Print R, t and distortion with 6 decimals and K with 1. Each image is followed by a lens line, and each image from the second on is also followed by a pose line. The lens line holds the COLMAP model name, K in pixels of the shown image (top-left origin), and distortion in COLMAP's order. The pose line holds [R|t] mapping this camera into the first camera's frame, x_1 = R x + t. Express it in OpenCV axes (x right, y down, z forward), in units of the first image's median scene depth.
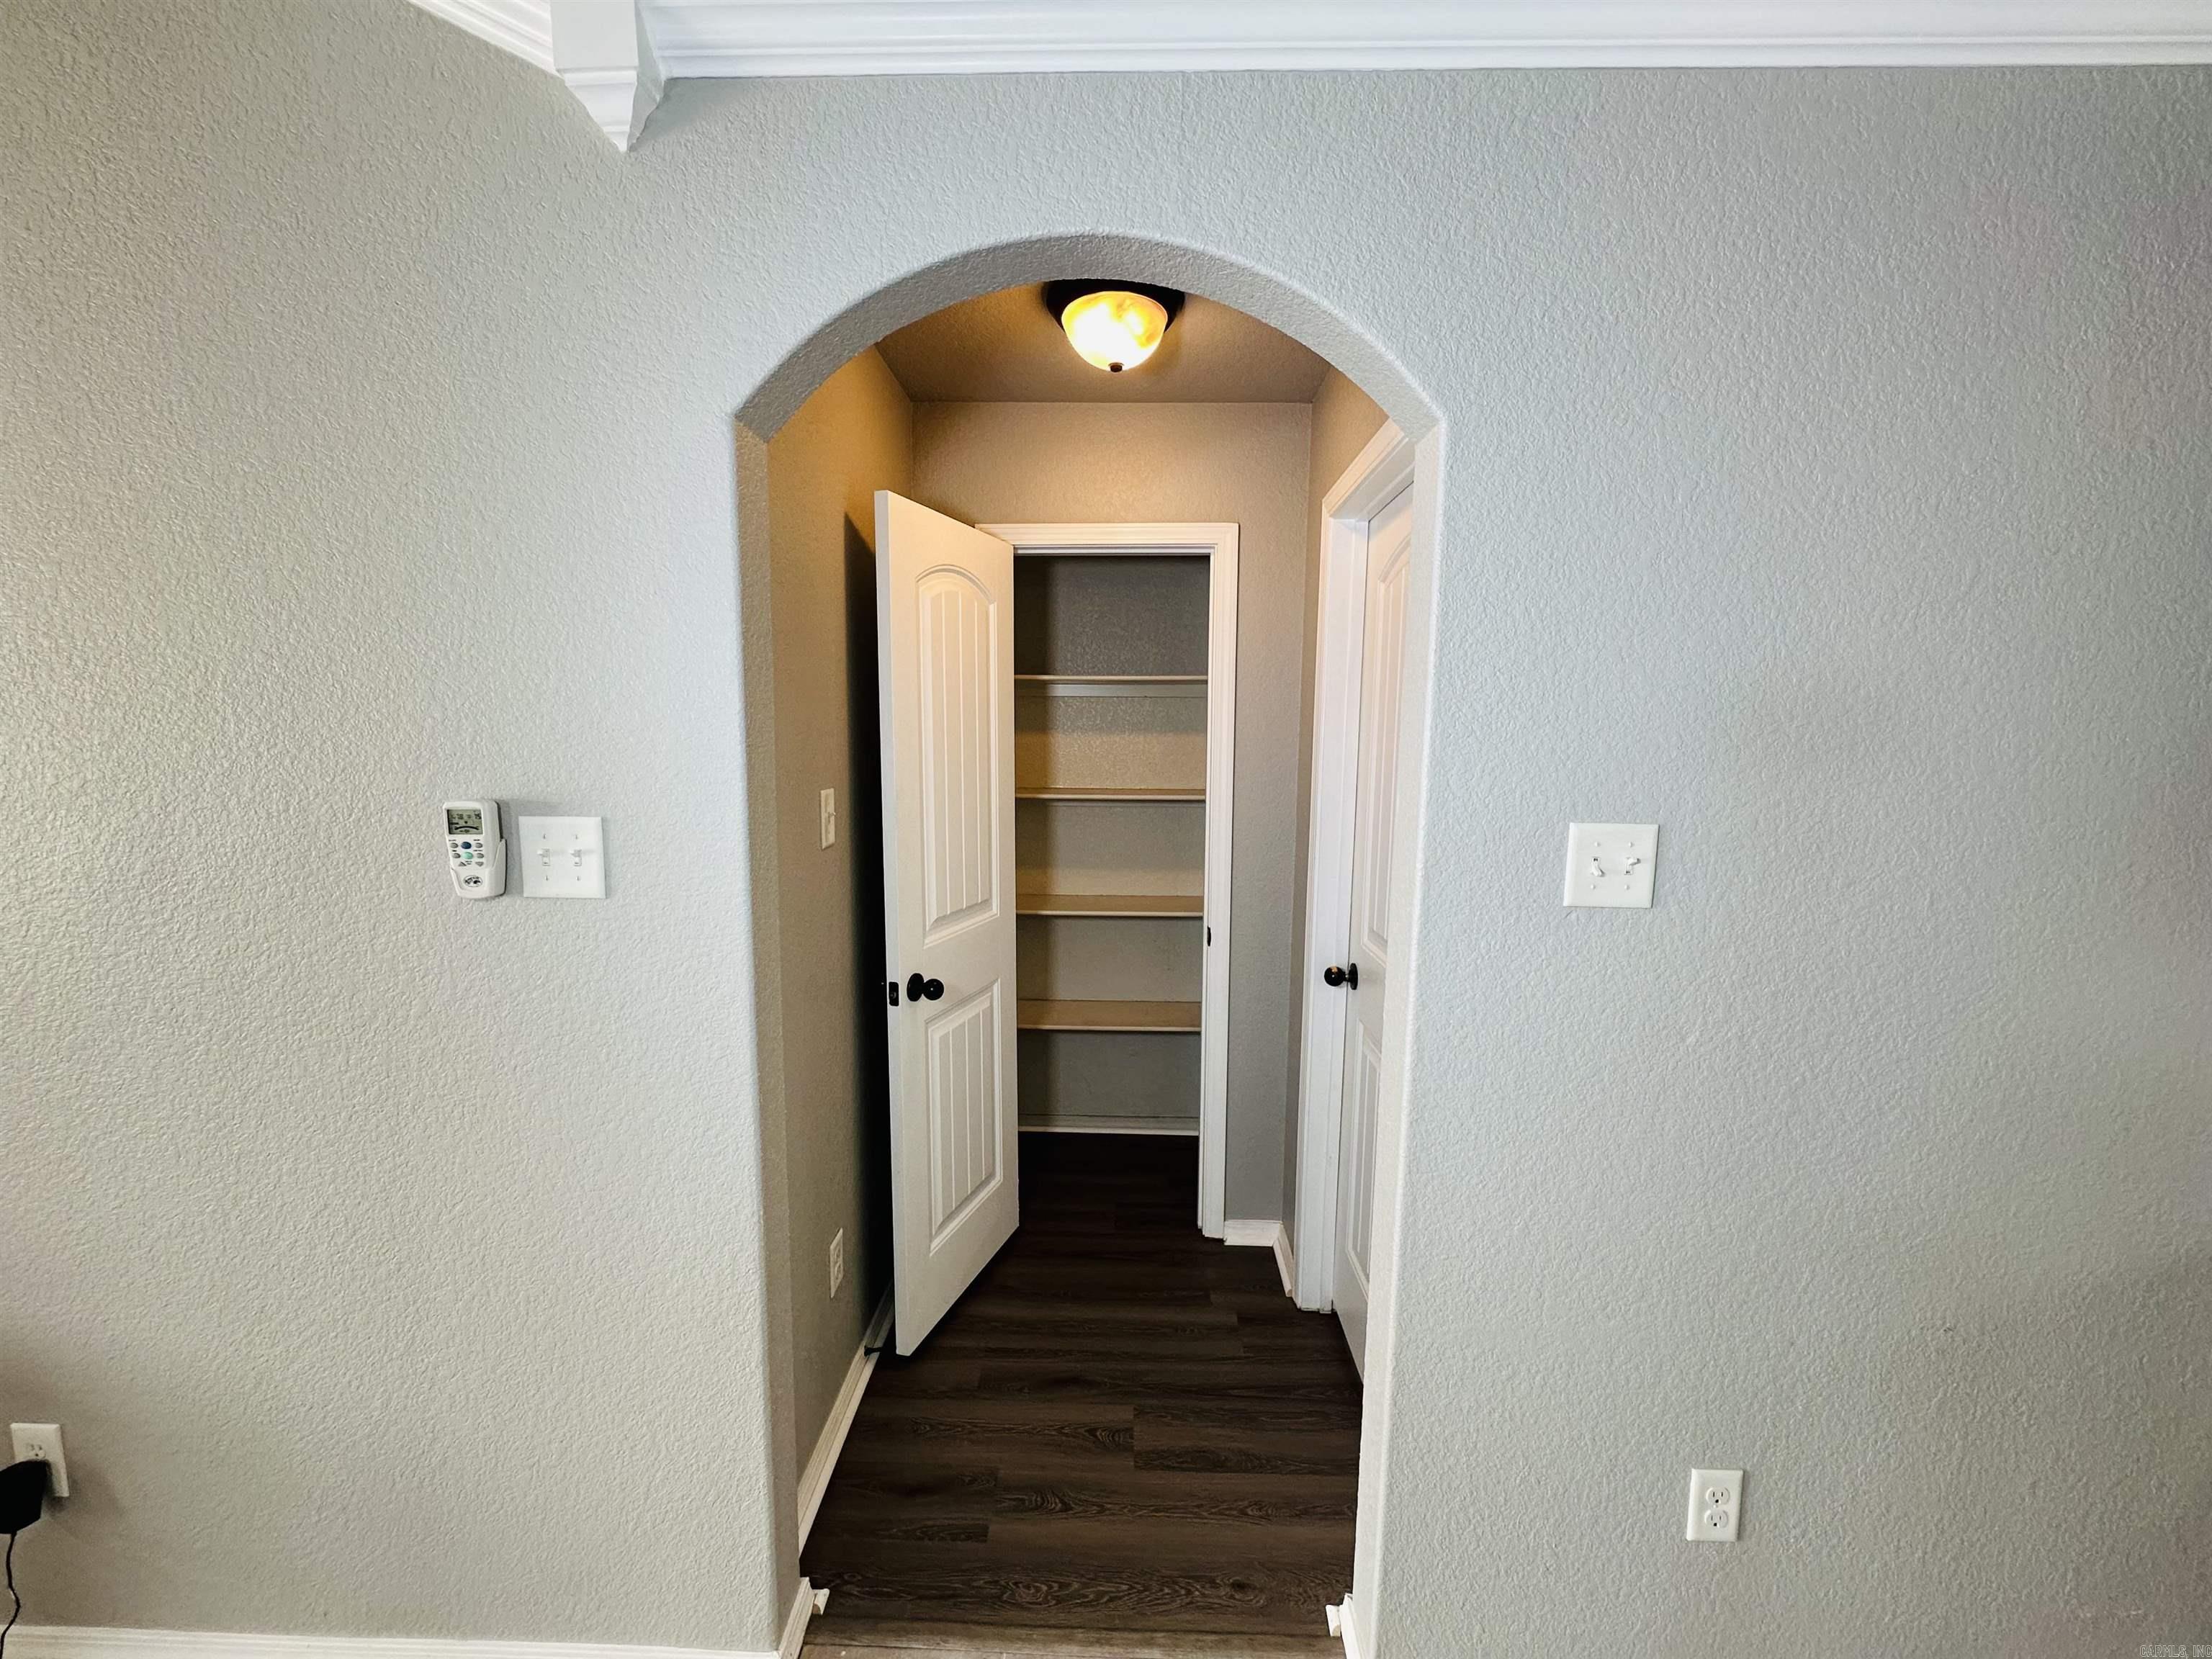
lens RADIAL K [[881.3, 0, 1105.5], [0, 881.3, 831.2], [0, 0, 1]] dist [-0.001332, -0.000196]
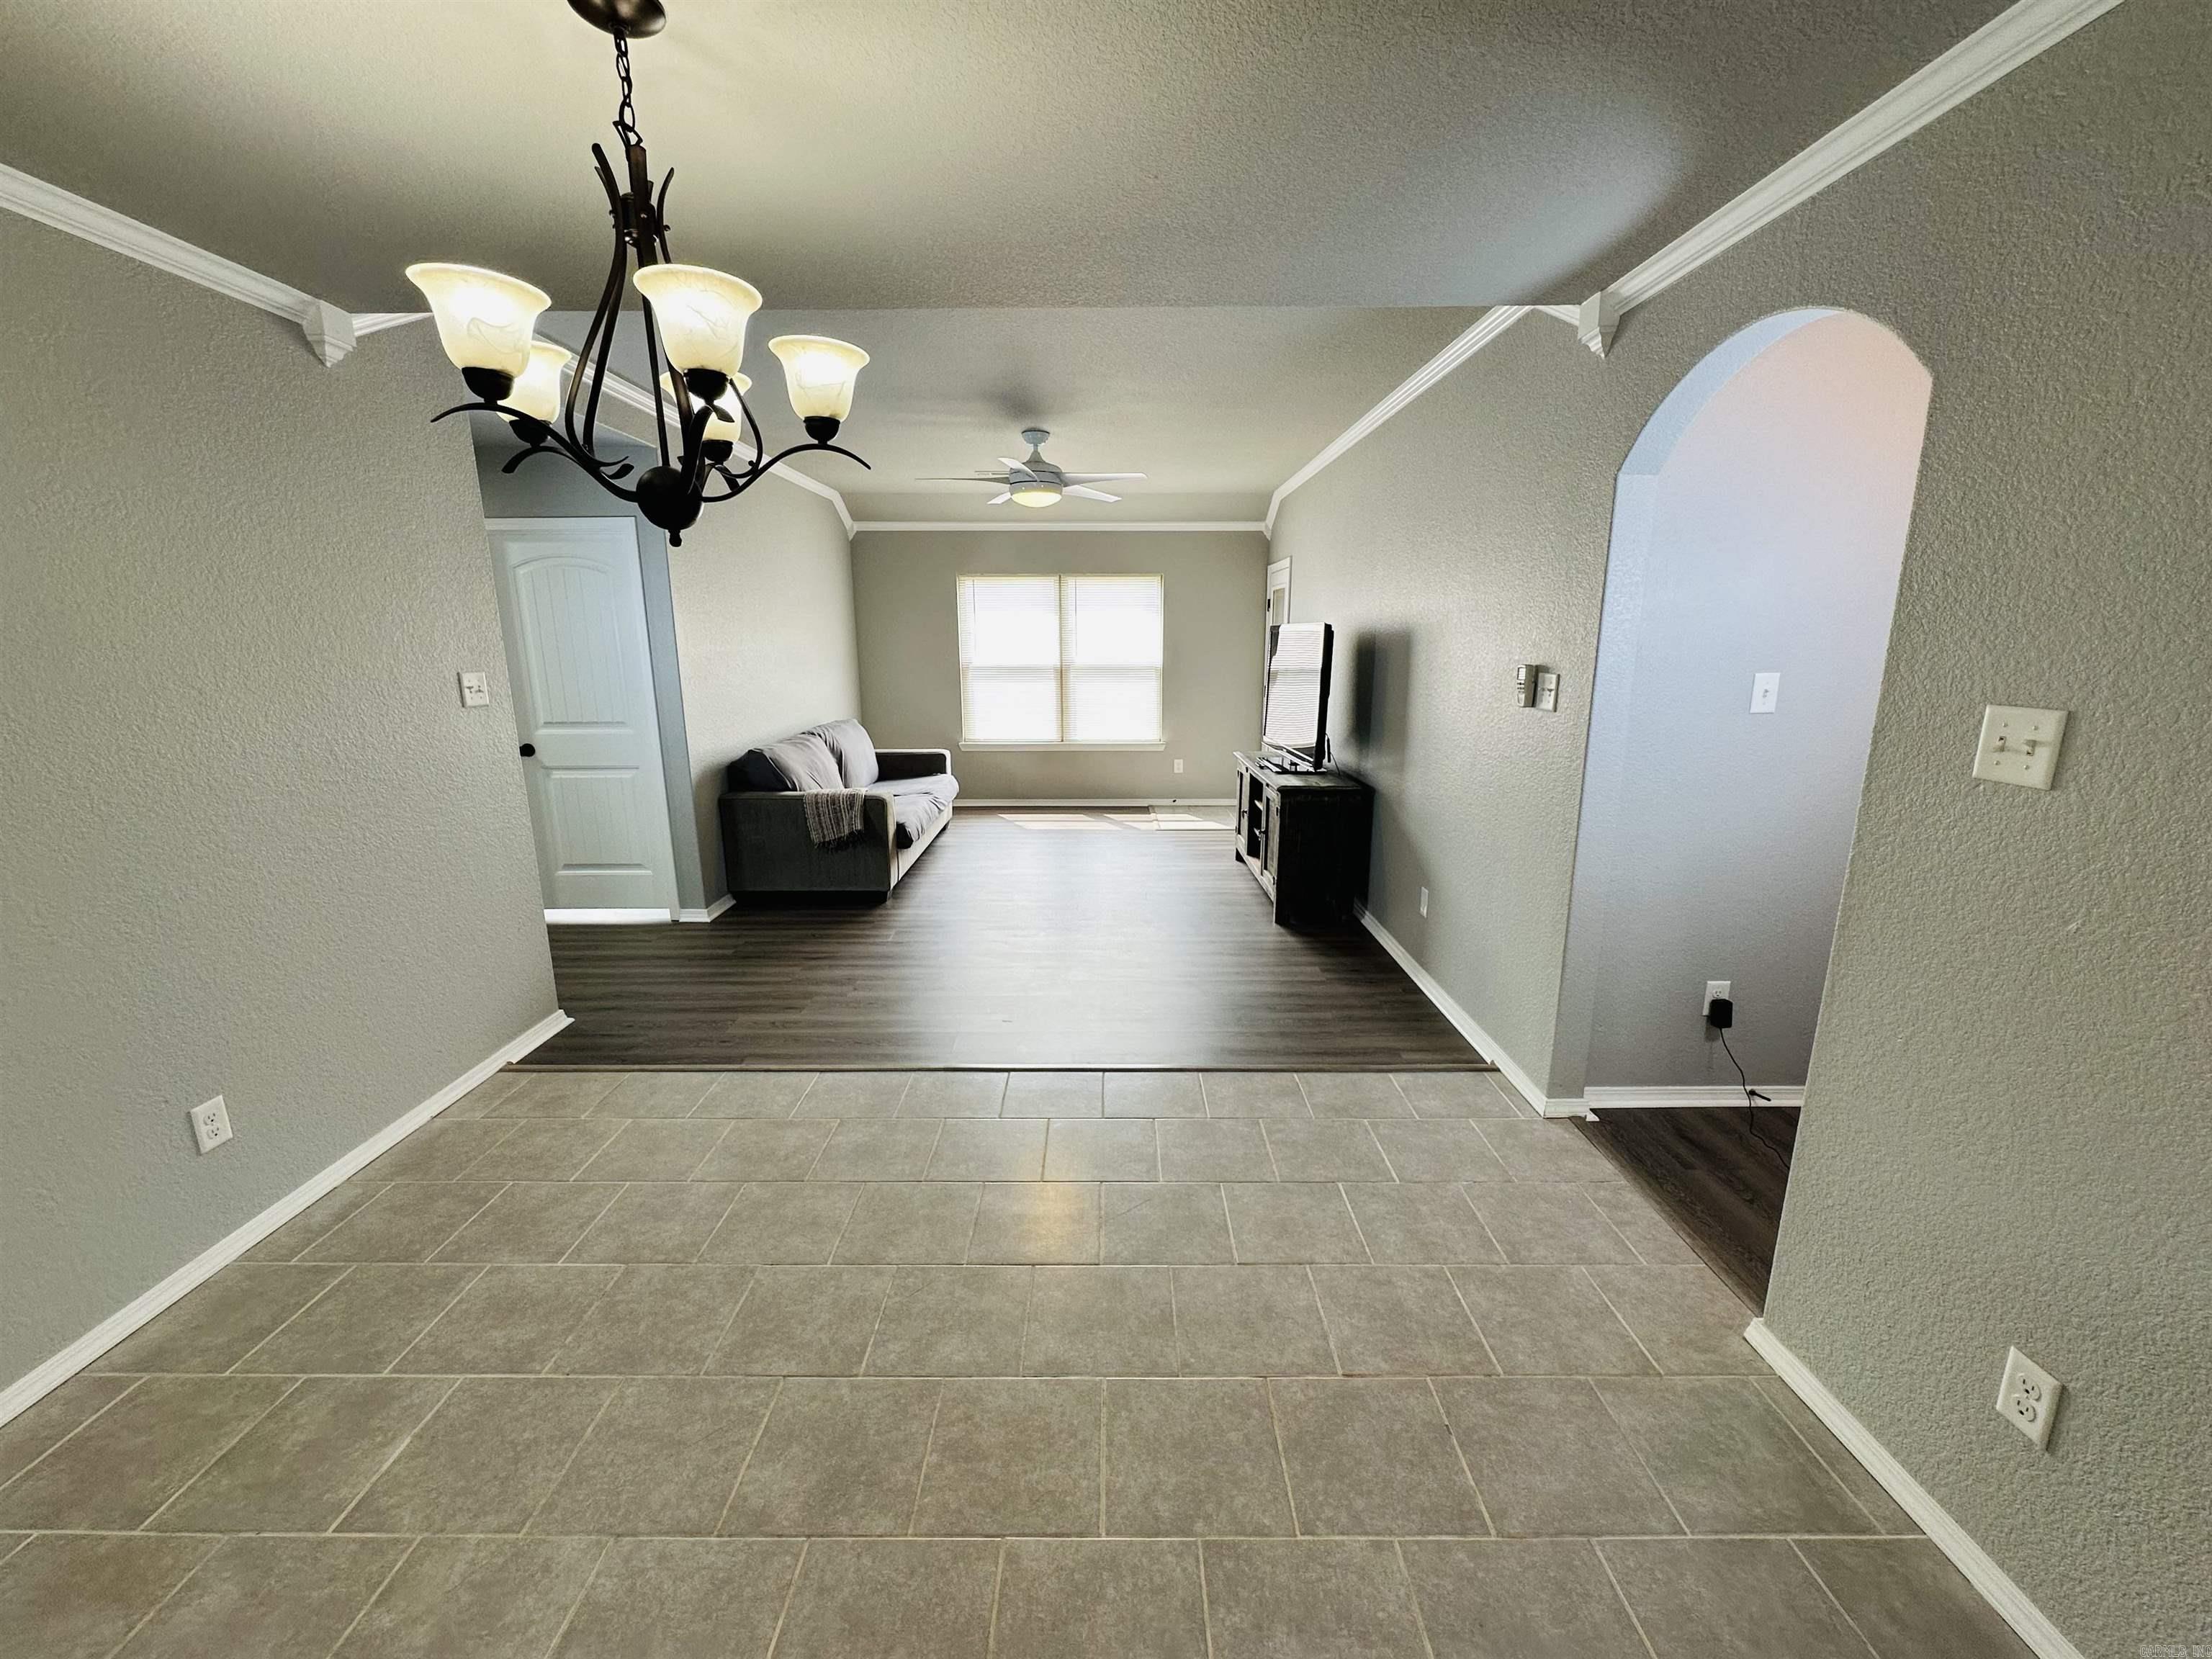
lens RADIAL K [[881.3, 0, 1105.6], [0, 881.3, 830.4], [0, 0, 1]] dist [-0.001332, -0.000196]
pose [[0.028940, 0.205665, -0.978195, 1.584998], [-0.106238, 0.973694, 0.201575, 0.039632], [0.993920, 0.098088, 0.050028, -0.180759]]
